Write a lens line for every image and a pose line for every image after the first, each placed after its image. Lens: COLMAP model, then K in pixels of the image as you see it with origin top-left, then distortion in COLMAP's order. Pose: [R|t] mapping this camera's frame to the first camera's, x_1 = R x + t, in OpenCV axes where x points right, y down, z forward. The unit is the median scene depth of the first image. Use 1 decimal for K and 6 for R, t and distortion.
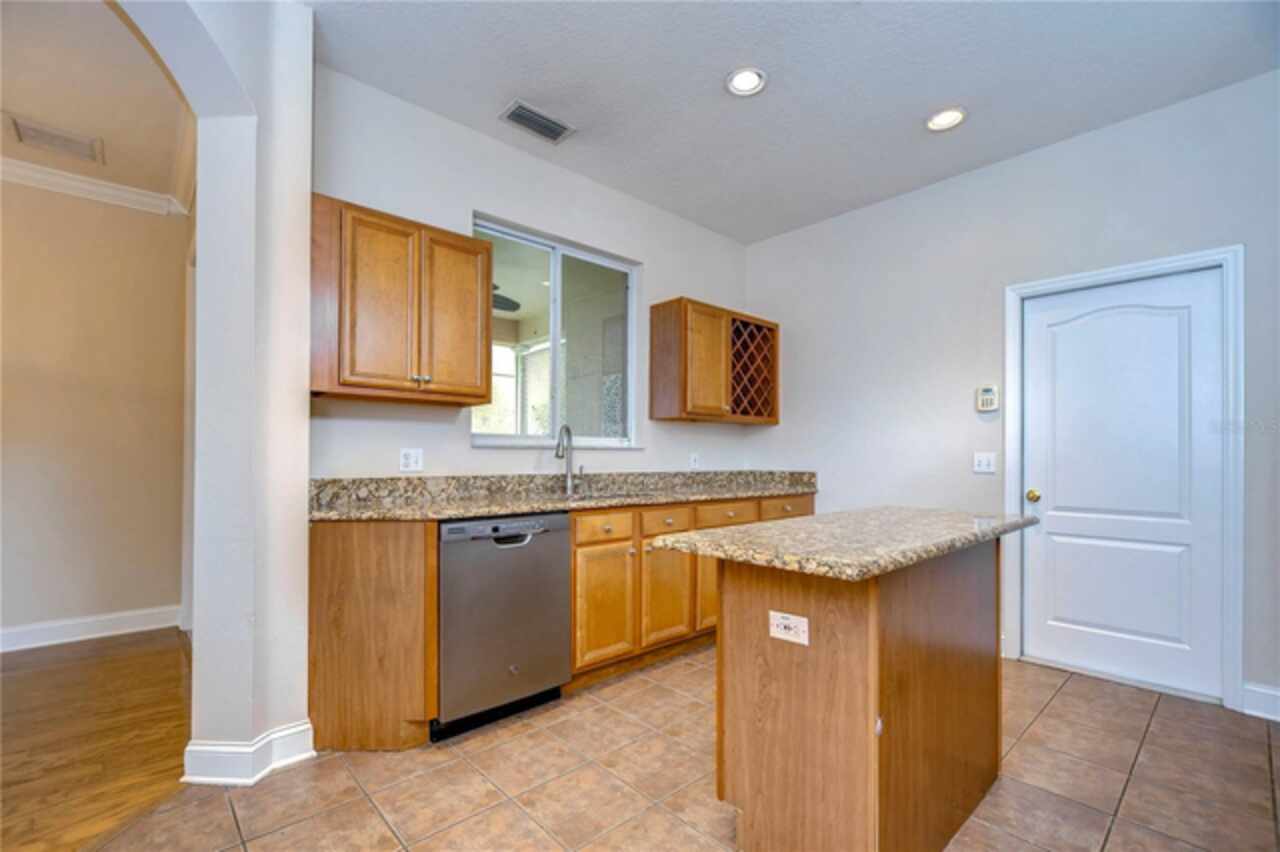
lens RADIAL K [[553.3, 0, 636.7], [0, 553.3, 450.7], [0, 0, 1]] dist [0.001861, 0.000299]
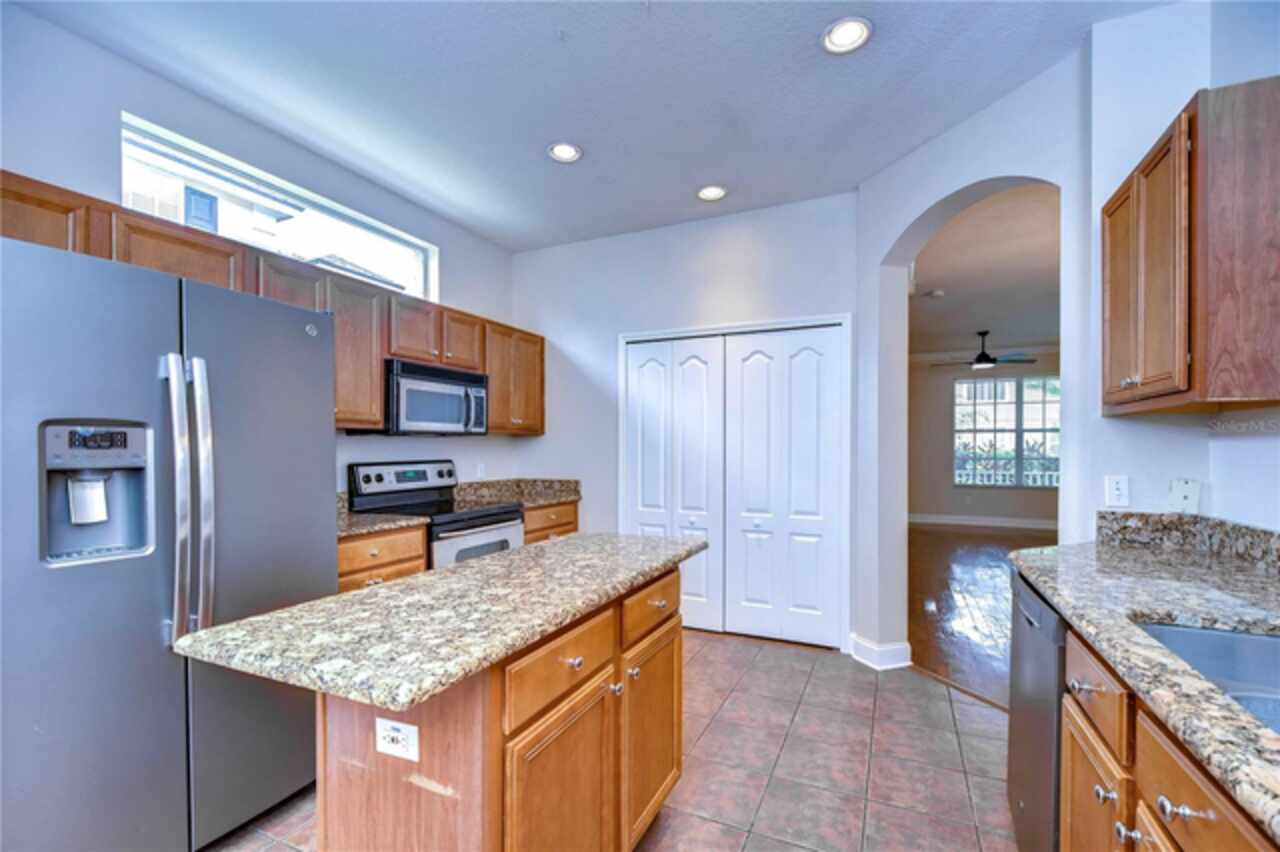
lens RADIAL K [[558.8, 0, 643.6], [0, 558.8, 452.6], [0, 0, 1]] dist [0.006287, -0.006271]
pose [[-0.917428, -0.002024, -0.397897, 0.366777], [-0.000460, 0.999992, -0.004026, -0.028922], [0.397902, -0.003510, -0.917421, 1.097311]]
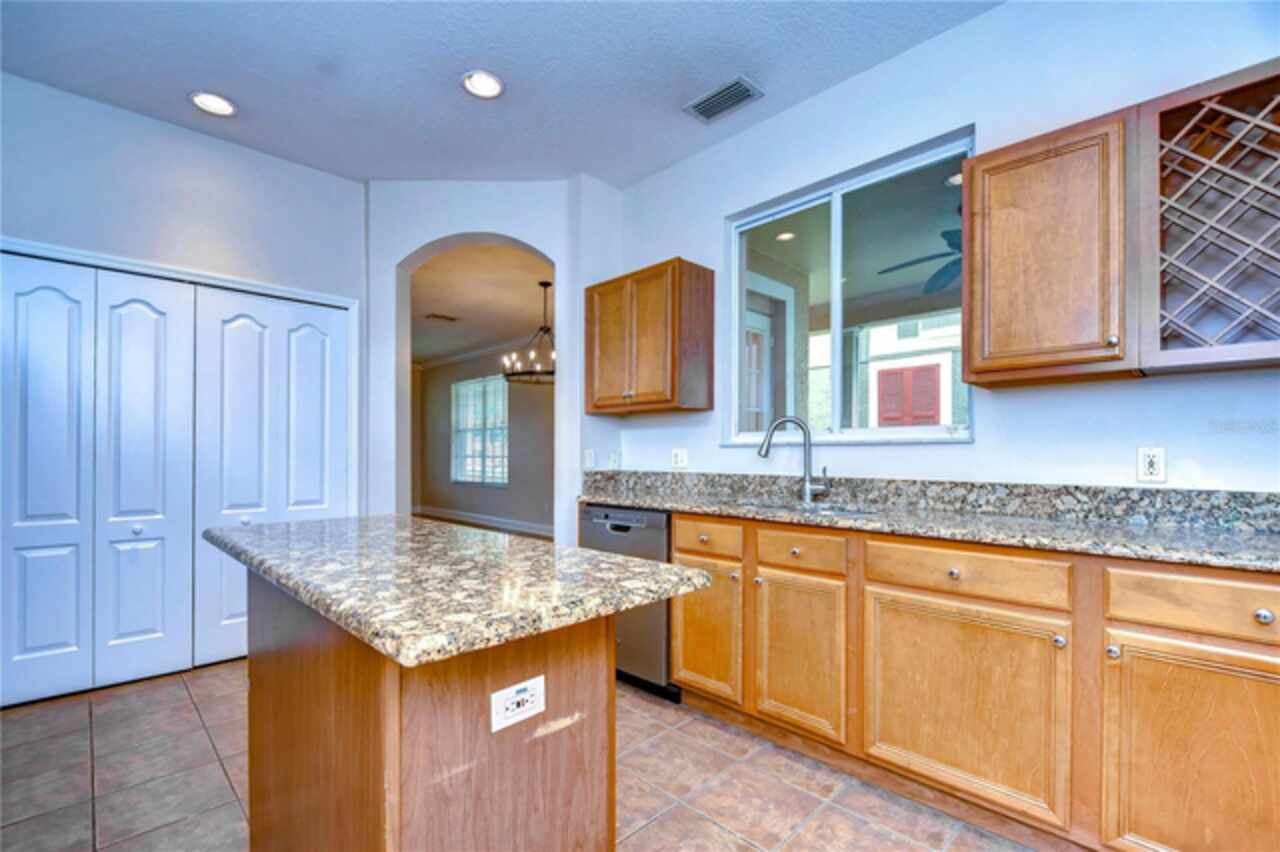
lens RADIAL K [[558.8, 0, 643.6], [0, 558.8, 452.6], [0, 0, 1]] dist [0.006287, -0.006271]
pose [[0.050066, -0.006444, -0.998725, 0.708193], [0.011016, 0.999922, -0.005900, 0.009781], [0.998685, -0.010707, 0.050133, 0.756579]]
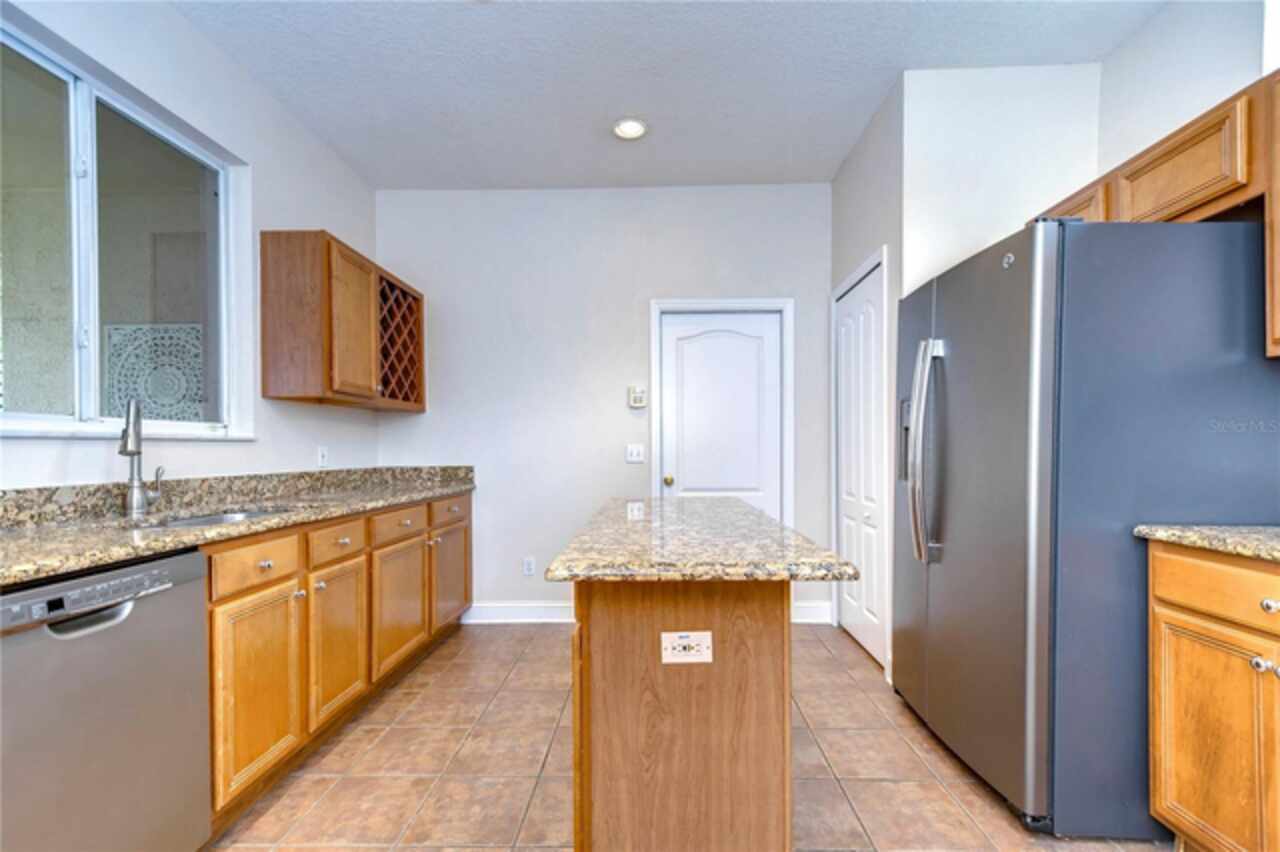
lens RADIAL K [[558.6, 0, 639.5], [0, 558.6, 449.3], [0, 0, 1]] dist [0.021618, -0.006596]
pose [[0.696077, -0.009065, 0.717910, -0.188559], [0.001971, 0.999941, 0.010715, 0.002159], [-0.717965, -0.006043, 0.696053, 0.216387]]
